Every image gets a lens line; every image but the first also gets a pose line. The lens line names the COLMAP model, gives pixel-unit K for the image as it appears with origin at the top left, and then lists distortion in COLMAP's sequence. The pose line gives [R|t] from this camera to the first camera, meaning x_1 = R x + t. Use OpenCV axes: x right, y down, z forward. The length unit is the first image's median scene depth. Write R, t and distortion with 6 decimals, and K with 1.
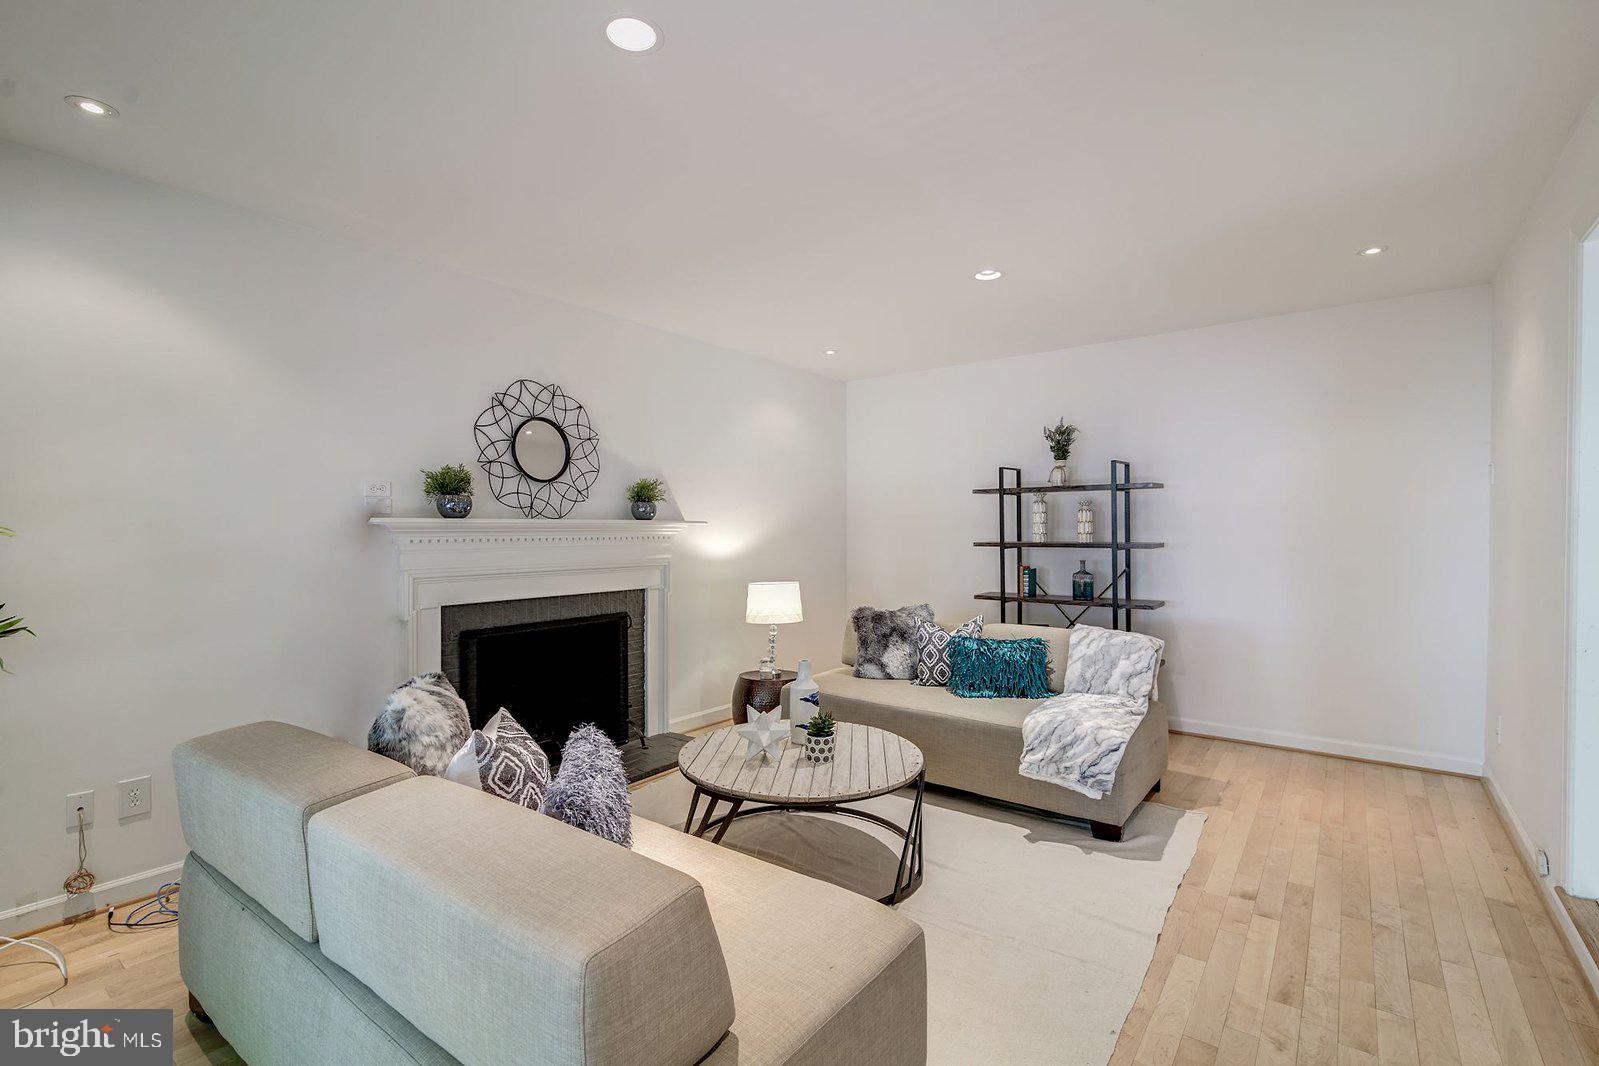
lens RADIAL K [[741.1, 0, 797.9], [0, 741.1, 534.0], [0, 0, 1]] dist [0.000055, 0.000161]
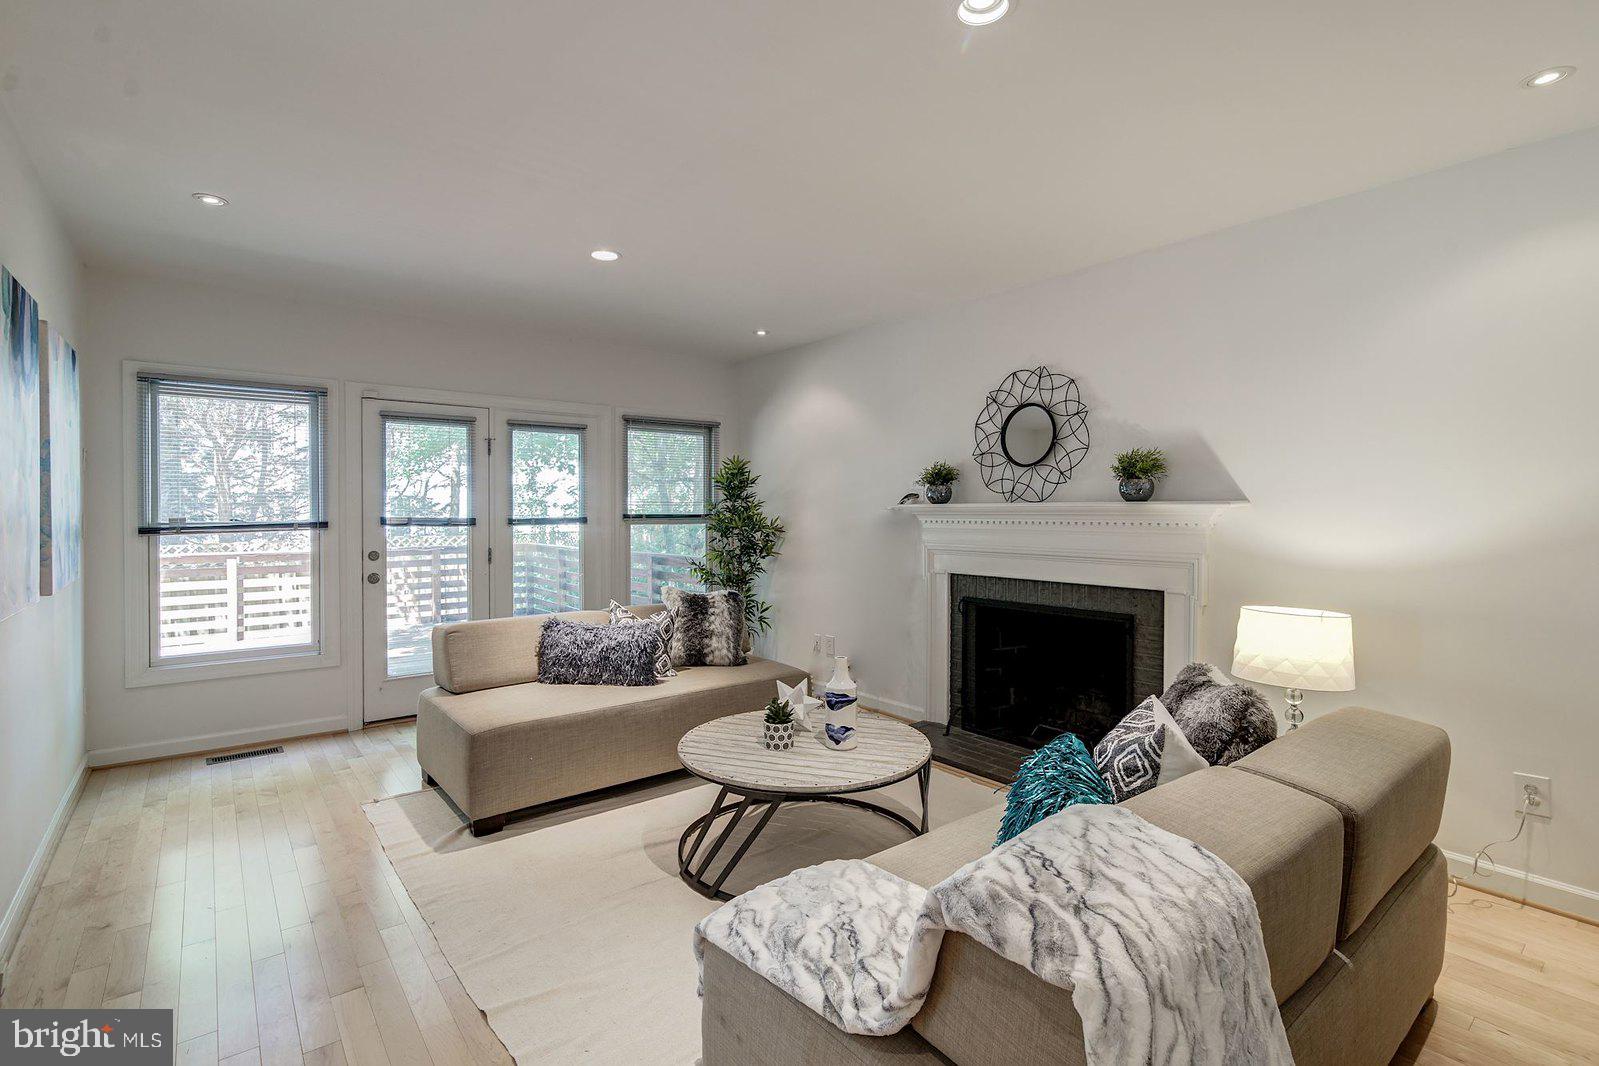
lens RADIAL K [[741.1, 0, 797.3], [0, 741.1, 526.1], [0, 0, 1]] dist [0.000055, 0.000161]
pose [[-0.246036, 0.013475, -0.969167, 0.725656], [-0.009480, 0.999822, 0.016308, -0.001689], [0.969214, 0.013200, -0.245864, 0.945874]]
